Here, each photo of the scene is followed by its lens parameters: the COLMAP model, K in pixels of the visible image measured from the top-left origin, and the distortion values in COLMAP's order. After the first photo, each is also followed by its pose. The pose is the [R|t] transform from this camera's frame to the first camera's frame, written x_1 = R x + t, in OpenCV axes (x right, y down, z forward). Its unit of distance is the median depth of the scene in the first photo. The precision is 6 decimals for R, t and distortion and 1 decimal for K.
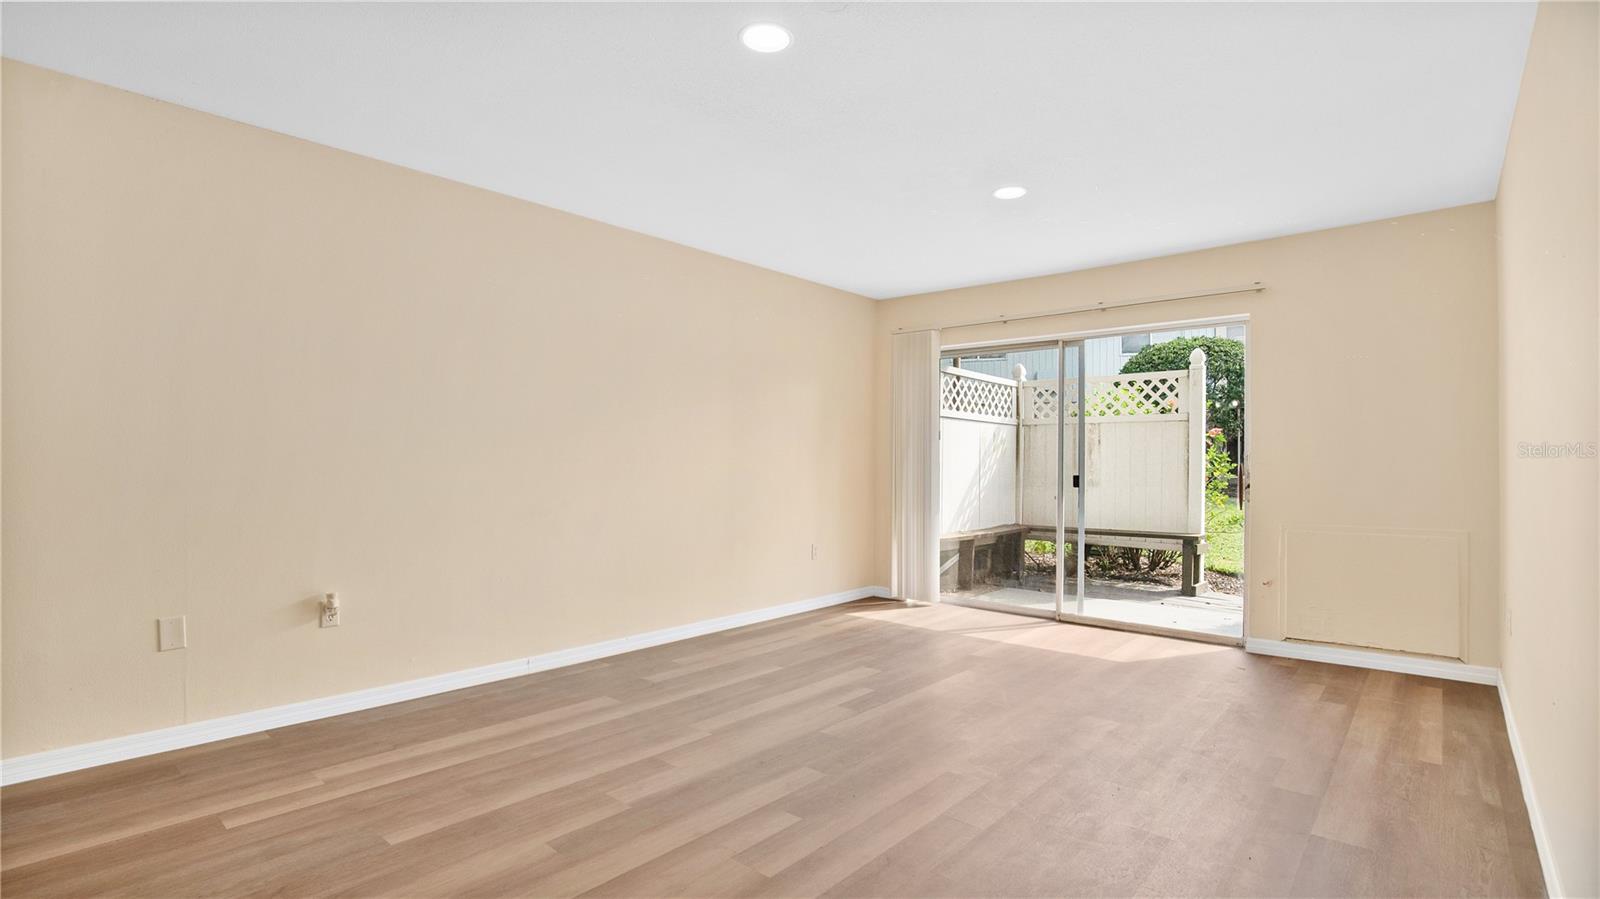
lens RADIAL K [[779.8, 0, 806.7], [0, 779.8, 473.1], [0, 0, 1]] dist [0.049345, 0.000050]
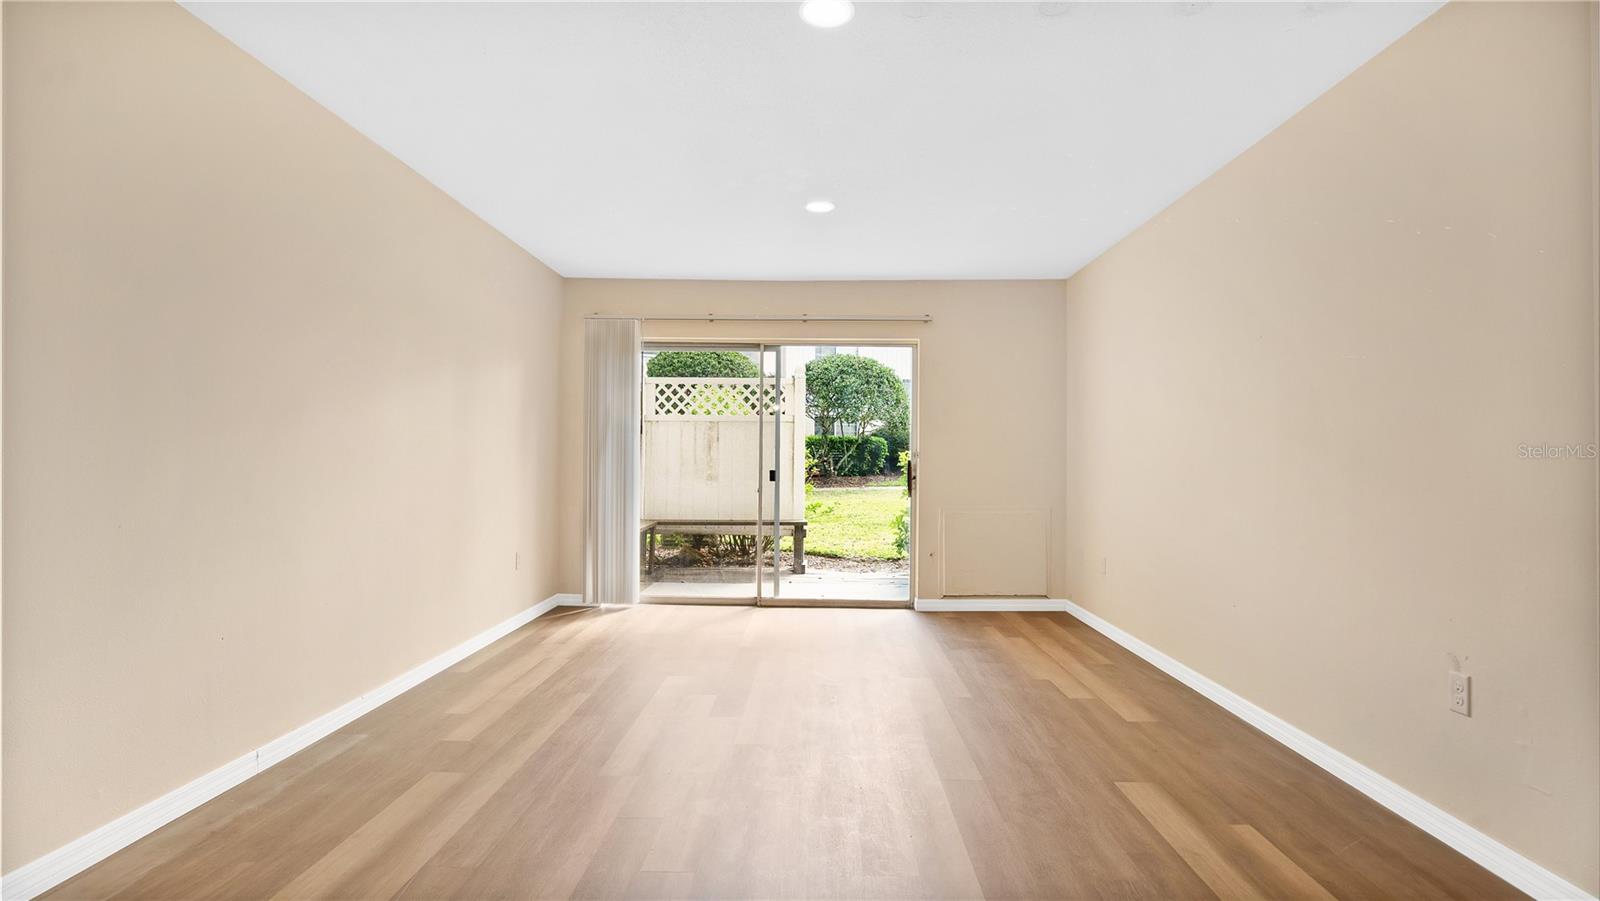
lens RADIAL K [[779.8, 0, 806.7], [0, 779.8, 474.1], [0, 0, 1]] dist [0.049345, 0.000050]
pose [[0.769407, -0.007302, 0.638717, -0.372402], [0.004489, 0.999972, 0.006024, 0.003241], [-0.638743, -0.001767, 0.769418, 0.170312]]
